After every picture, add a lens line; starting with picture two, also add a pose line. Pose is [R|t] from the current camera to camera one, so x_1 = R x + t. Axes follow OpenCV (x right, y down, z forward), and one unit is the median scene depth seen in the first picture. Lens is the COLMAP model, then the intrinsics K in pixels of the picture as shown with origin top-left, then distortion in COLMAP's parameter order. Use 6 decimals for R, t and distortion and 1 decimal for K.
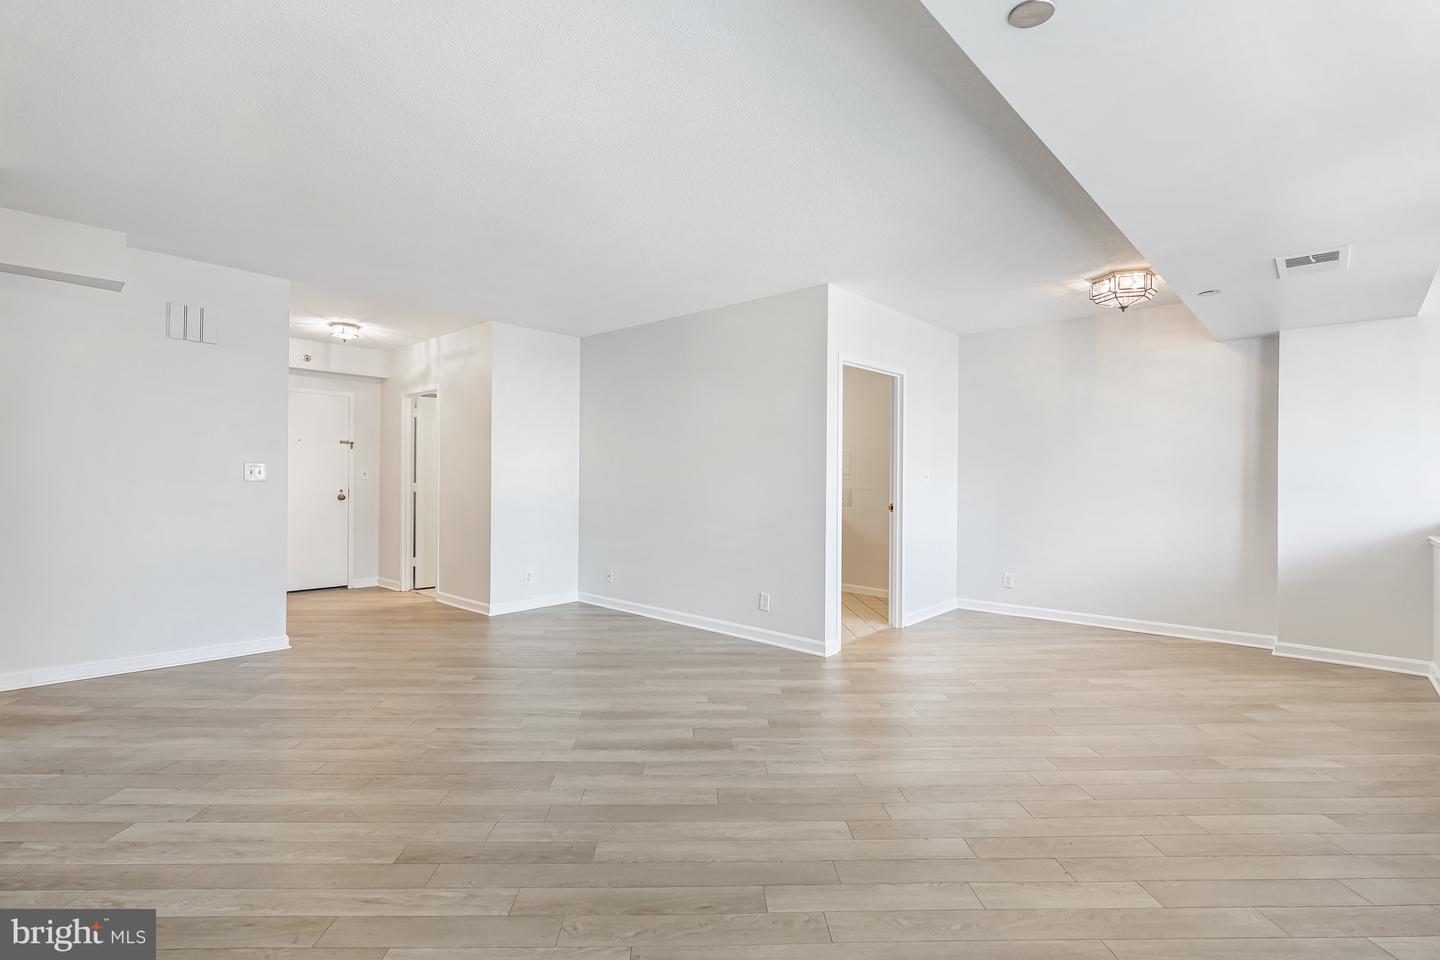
lens RADIAL K [[665.1, 0, 720.0], [0, 665.1, 480.0], [0, 0, 1]] dist [-0.001810, 0.000533]
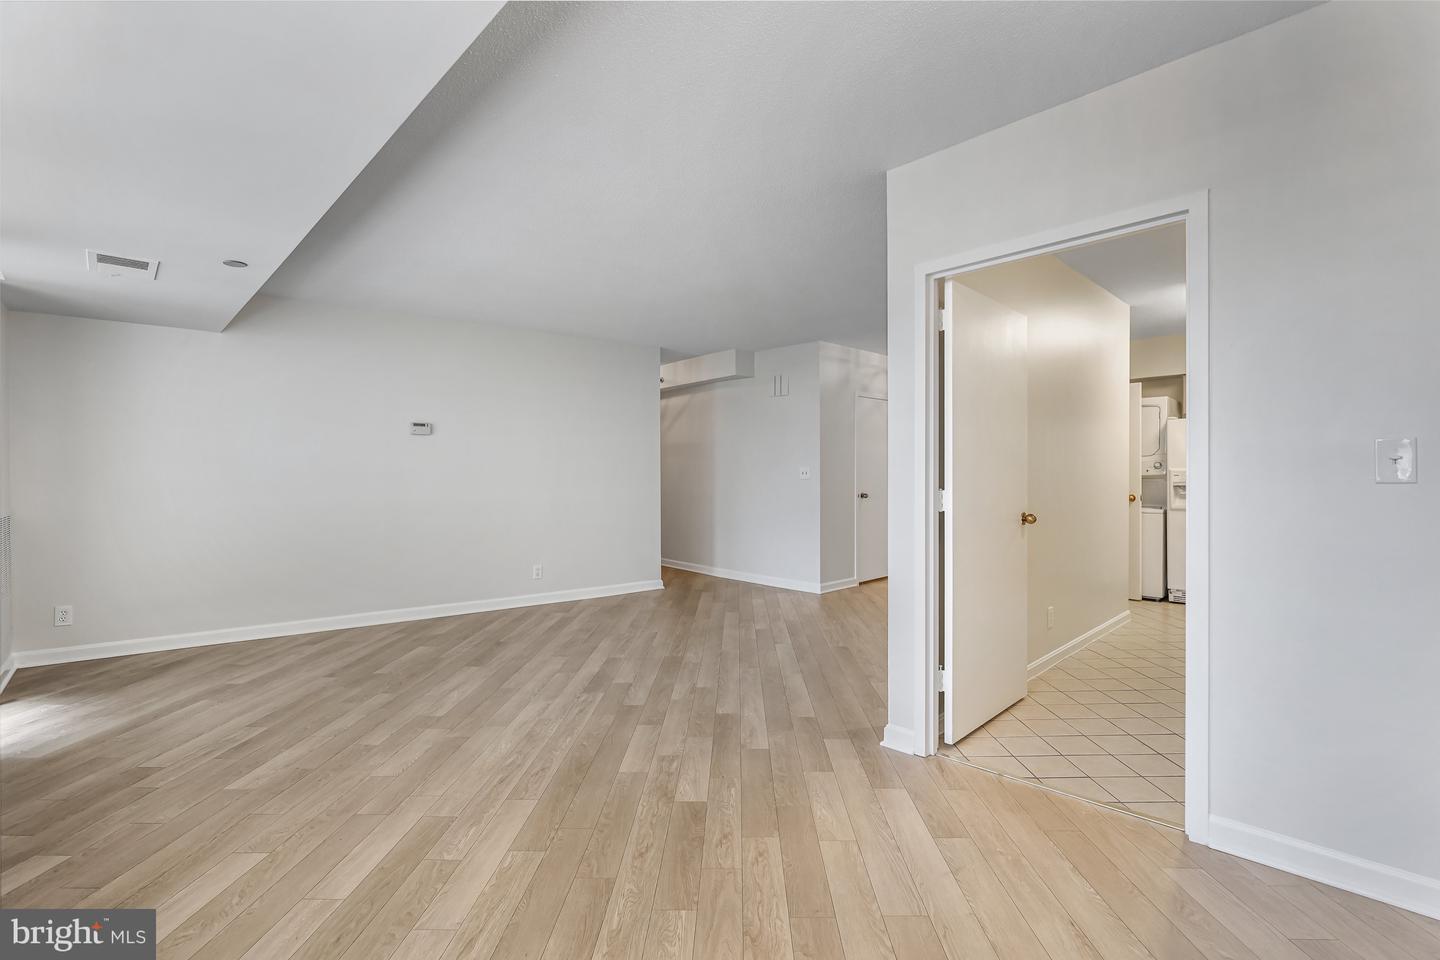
lens RADIAL K [[664.7, 0, 716.3], [0, 664.7, 476.6], [0, 0, 1]] dist [-0.001630, -0.000447]
pose [[-0.067205, -0.005778, -0.997722, 1.396152], [0.002873, 0.999978, -0.005984, 0.008521], [0.997735, -0.003268, -0.067187, 1.495660]]
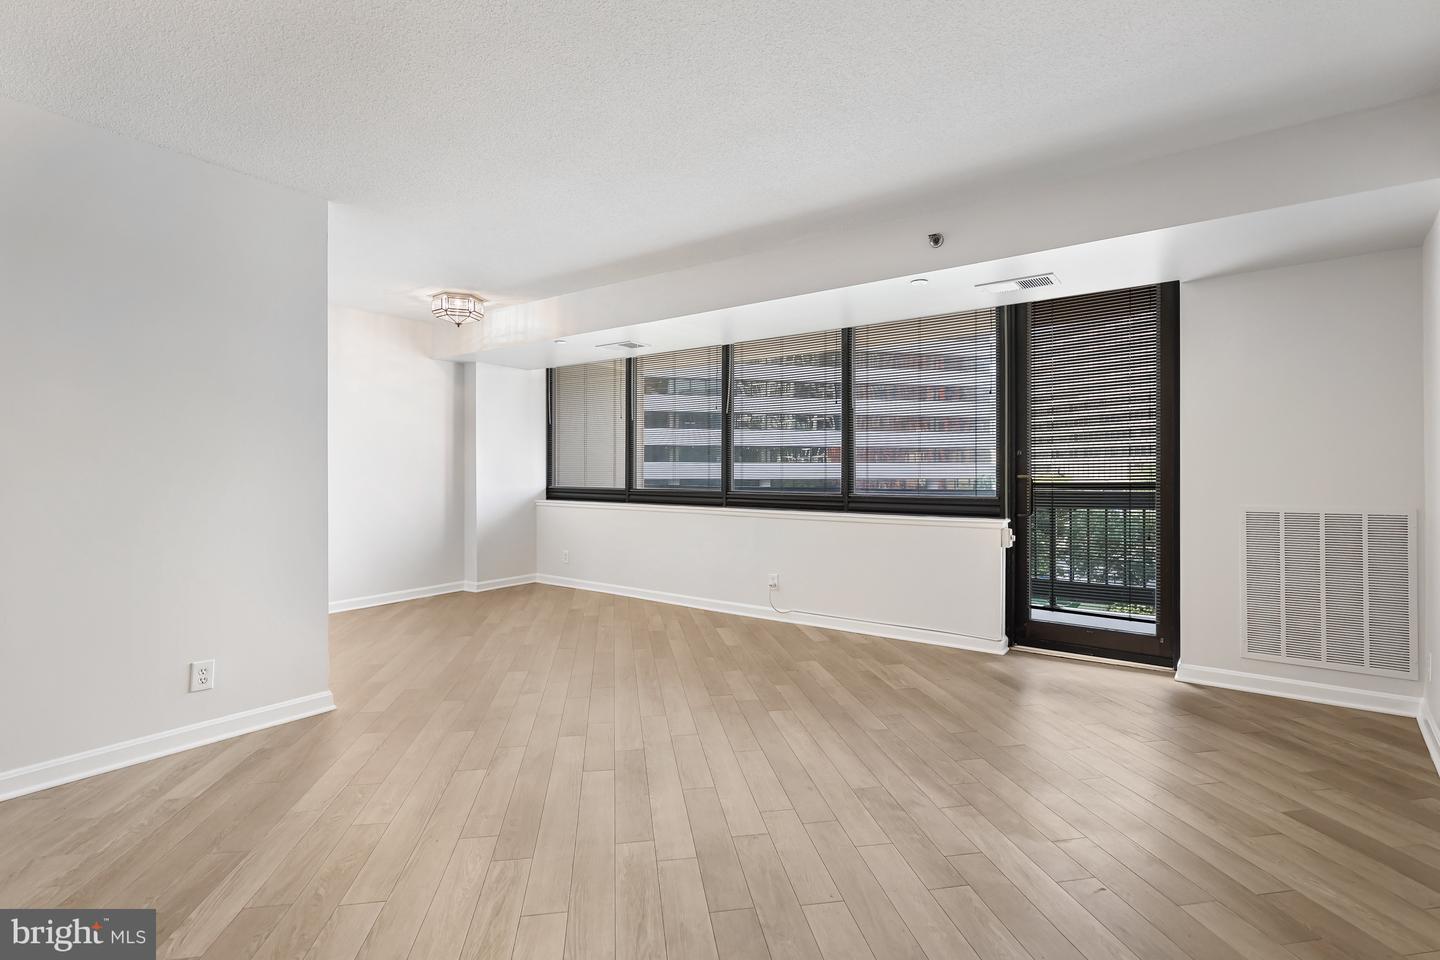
lens RADIAL K [[664.7, 0, 716.3], [0, 664.7, 476.6], [0, 0, 1]] dist [-0.001630, -0.000447]
pose [[-0.120326, -0.015149, 0.992619, -1.054253], [0.002713, 0.999875, 0.015588, -0.004476], [-0.992731, 0.004569, -0.120270, 1.130948]]
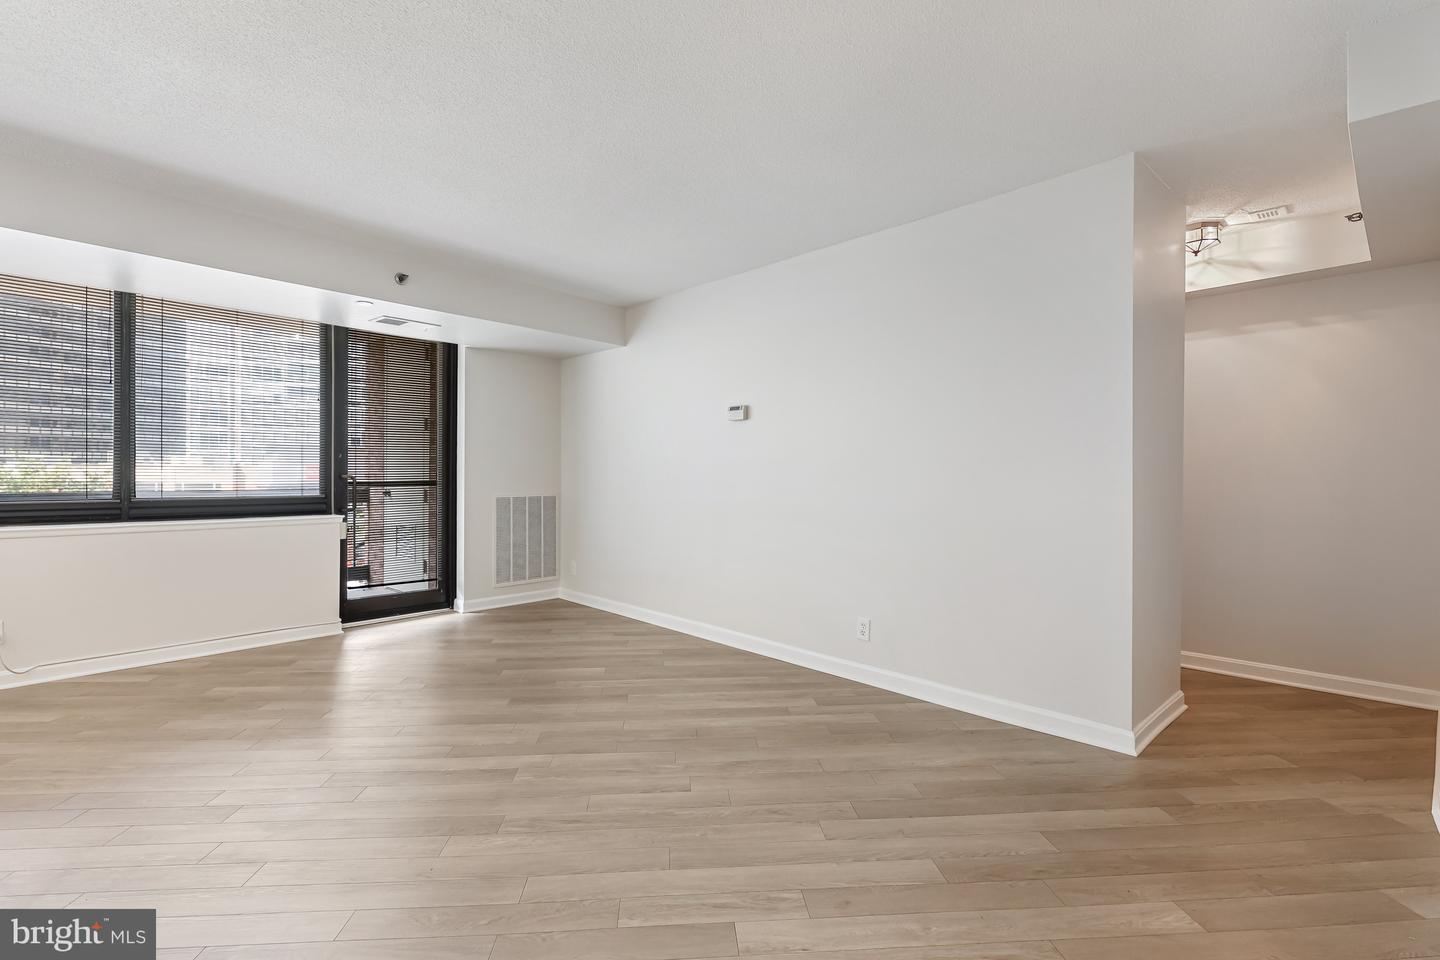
lens RADIAL K [[674.9, 0, 717.2], [0, 674.9, 473.8], [0, 0, 1]] dist [-0.003585, 0.001252]
pose [[-0.999027, -0.015398, -0.041328, -0.499726], [-0.015463, 0.999880, 0.001238, -0.003775], [0.041304, 0.001876, -0.999145, 2.148911]]
